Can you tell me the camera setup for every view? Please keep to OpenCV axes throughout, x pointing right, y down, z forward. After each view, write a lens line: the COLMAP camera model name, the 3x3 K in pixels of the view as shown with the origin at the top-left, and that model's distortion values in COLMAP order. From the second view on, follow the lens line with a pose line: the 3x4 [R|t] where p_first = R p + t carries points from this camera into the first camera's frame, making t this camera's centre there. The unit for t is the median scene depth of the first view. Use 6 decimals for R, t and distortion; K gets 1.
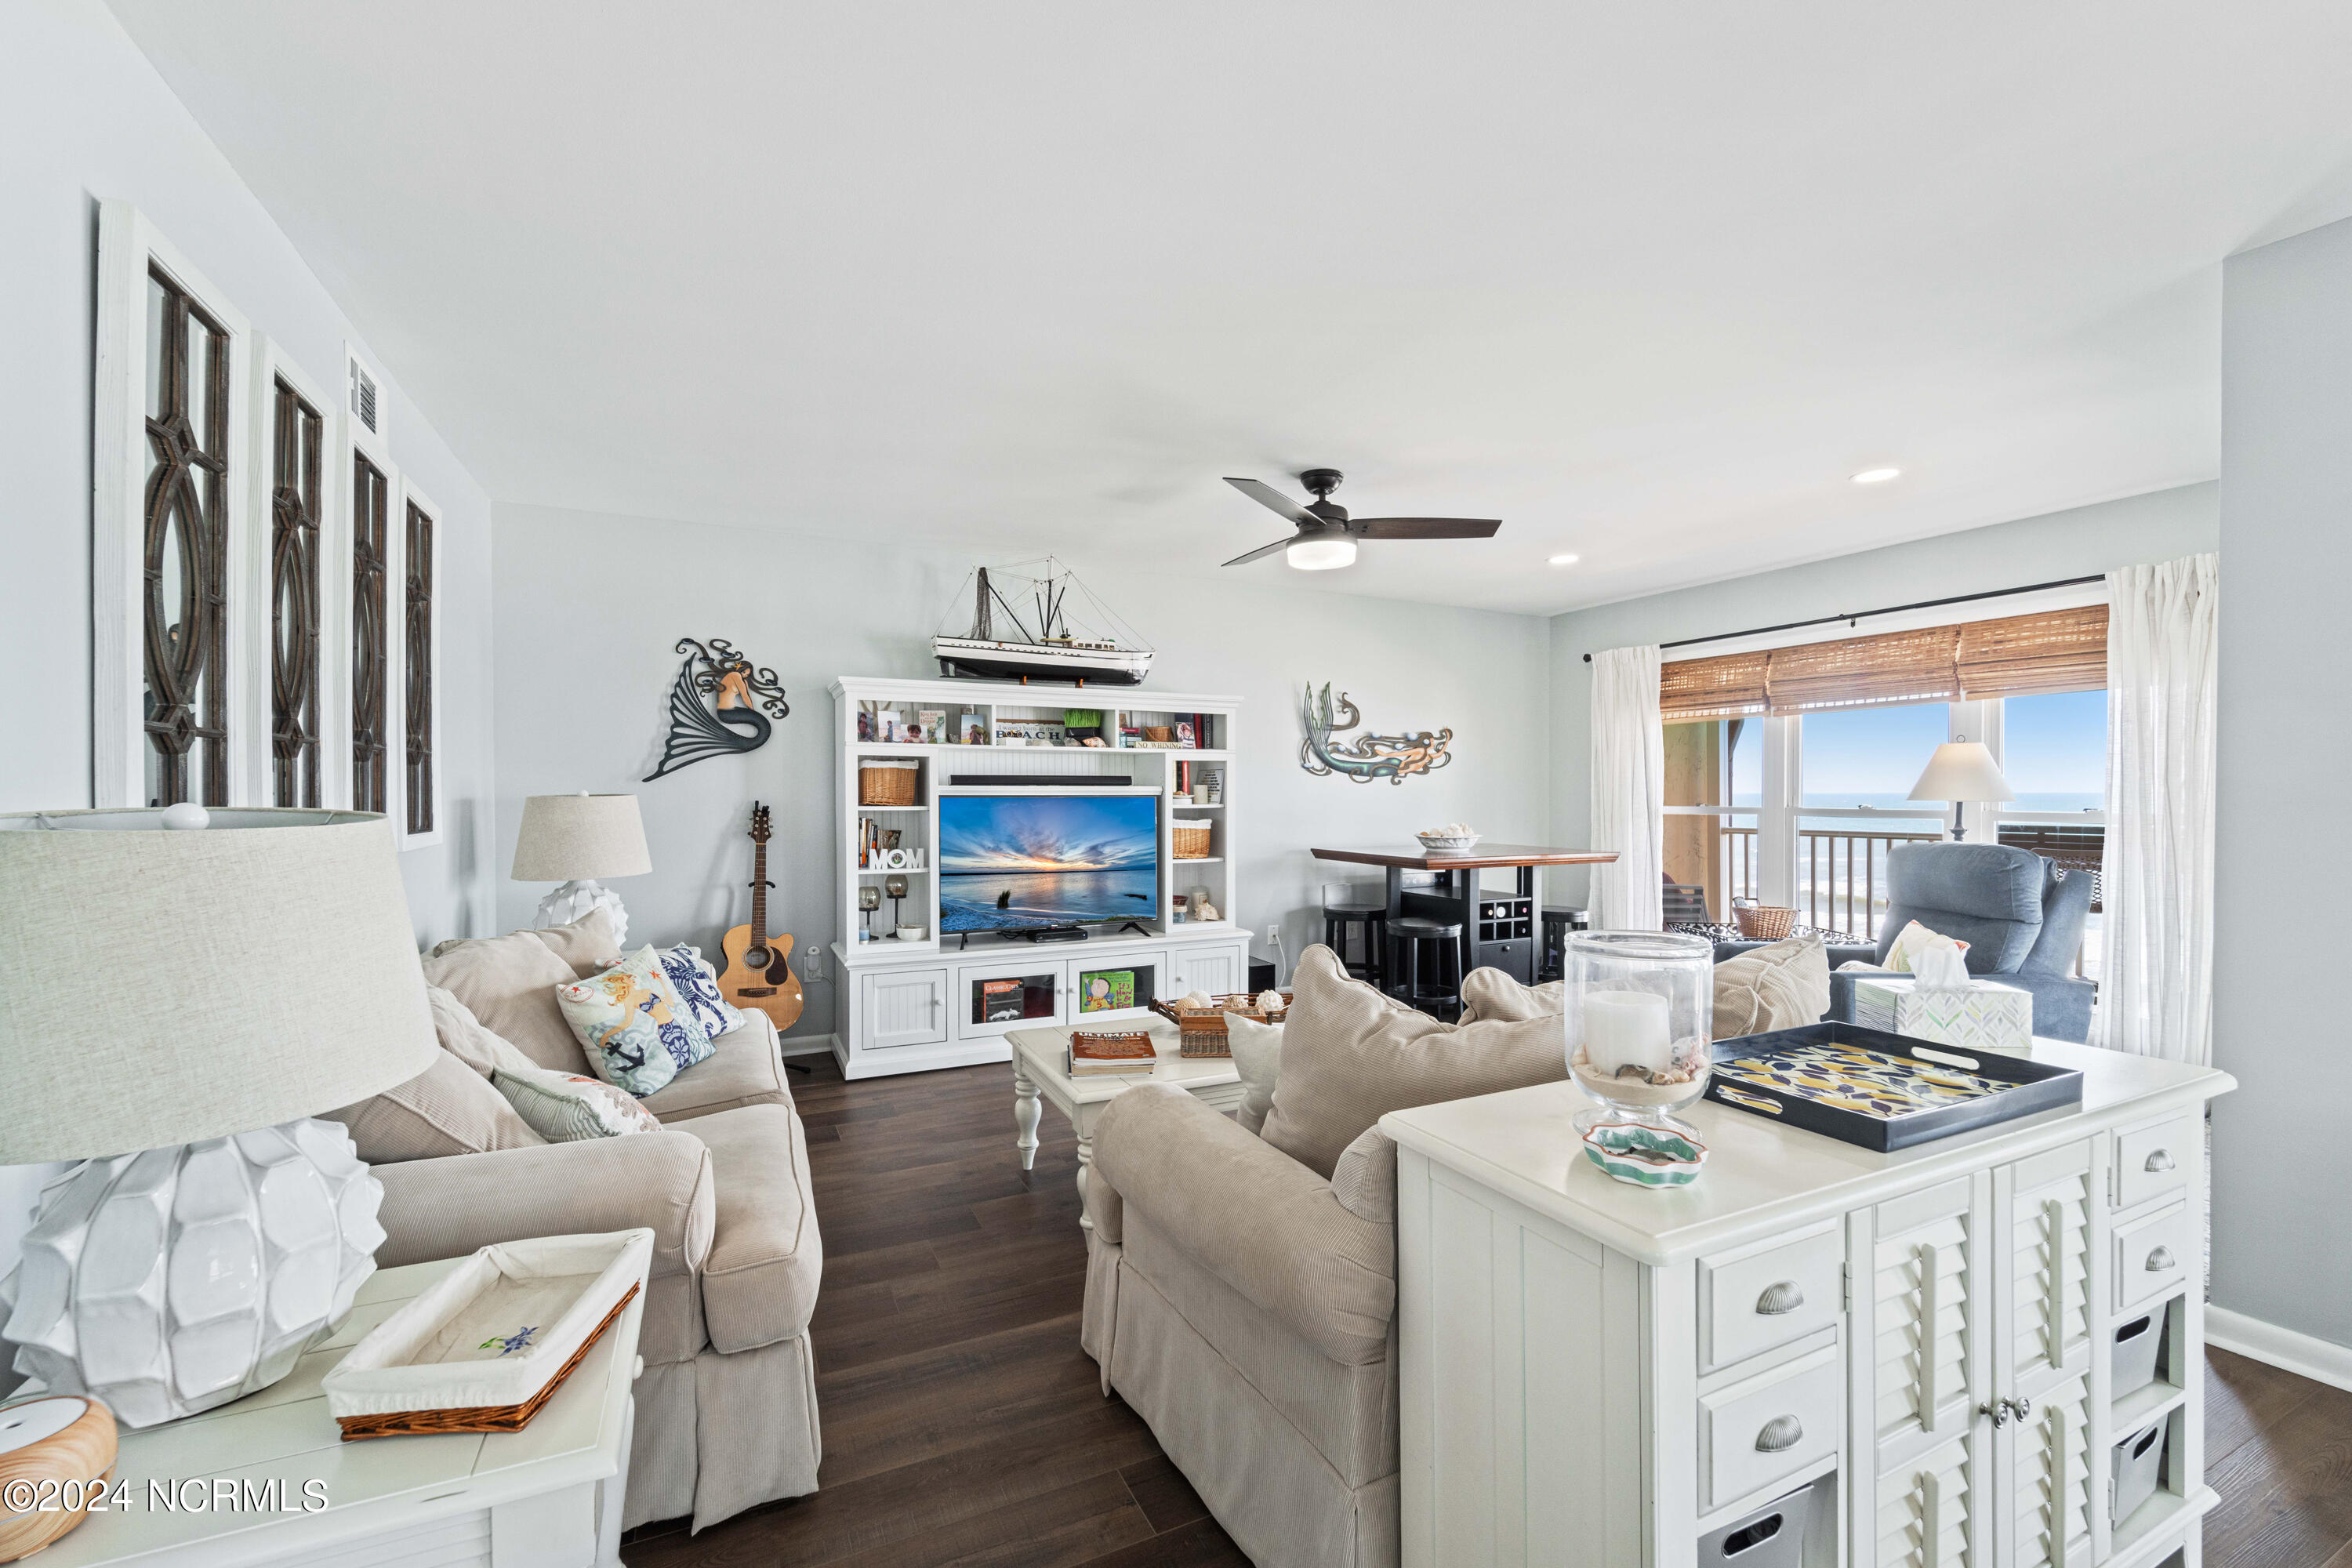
lens RADIAL K [[967.5, 0, 1175.7], [0, 967.5, 806.8], [0, 0, 1]] dist [-0.001907, -0.000417]
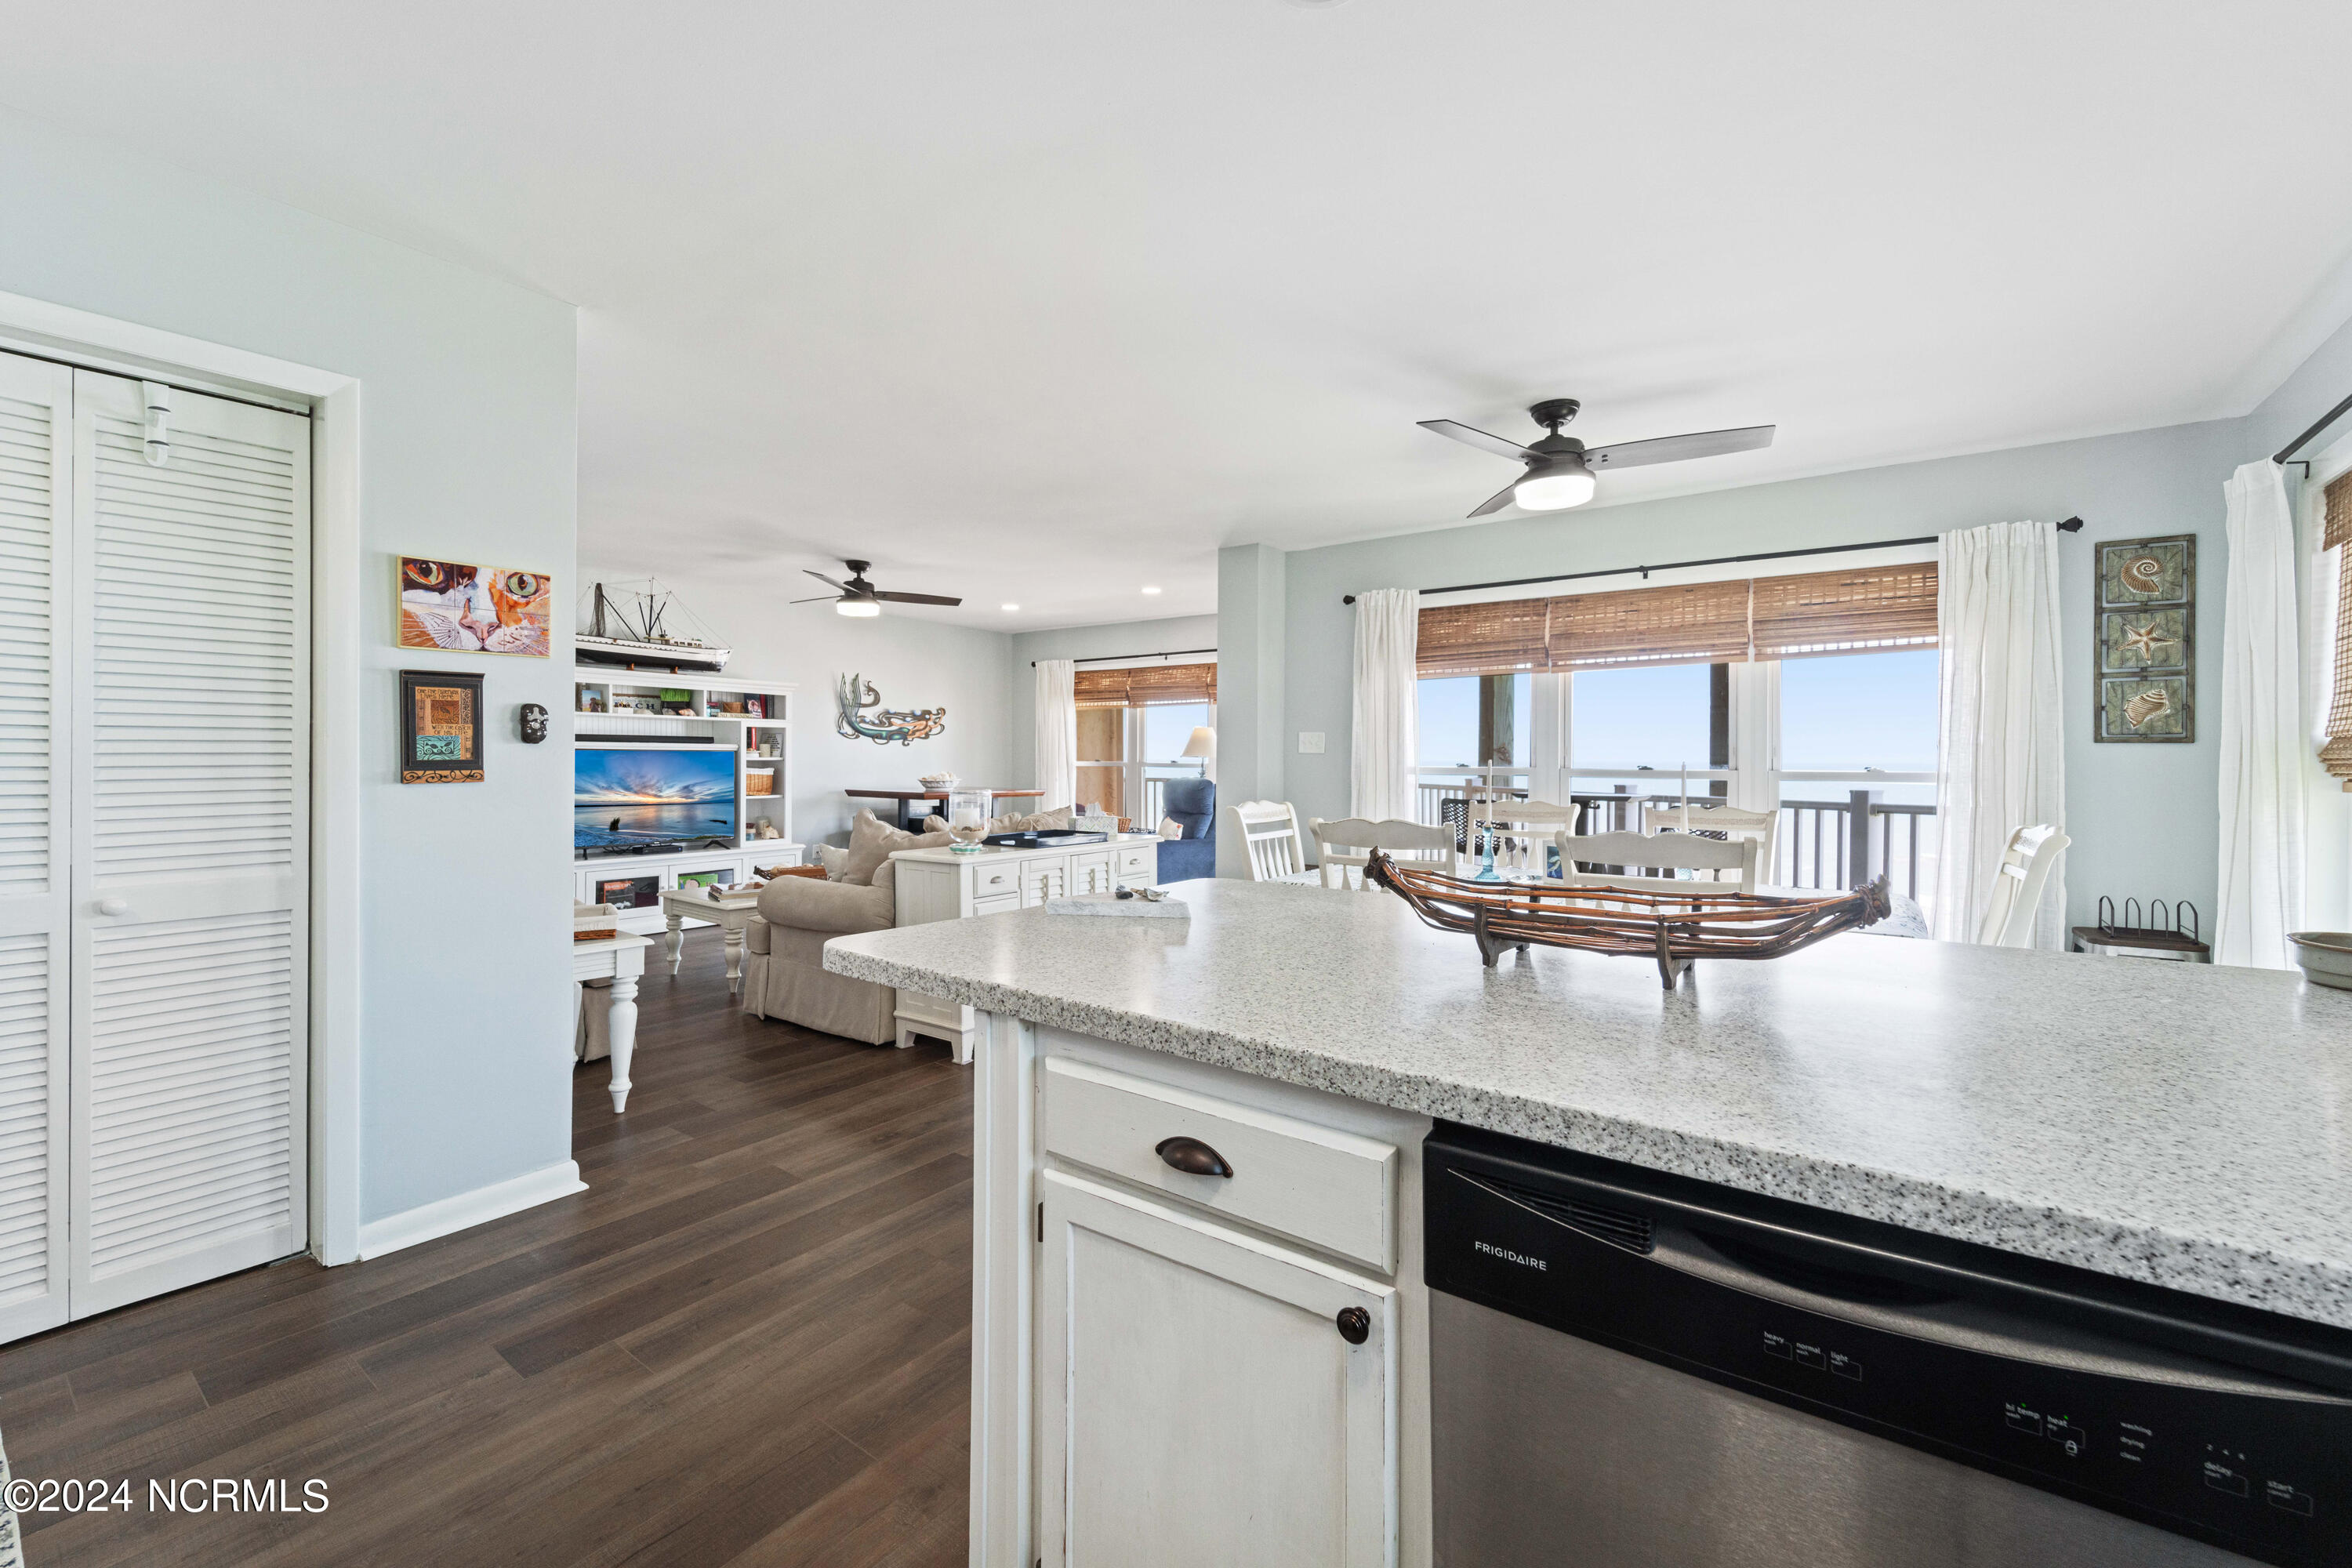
lens RADIAL K [[959.8, 0, 1176.9], [0, 959.8, 762.8], [0, 0, 1]] dist [0.000935, -0.000112]
pose [[0.882048, 0.004971, 0.471133, -0.111611], [-0.000715, 0.999957, -0.009212, 0.018705], [-0.471159, 0.007789, 0.882014, -0.562661]]
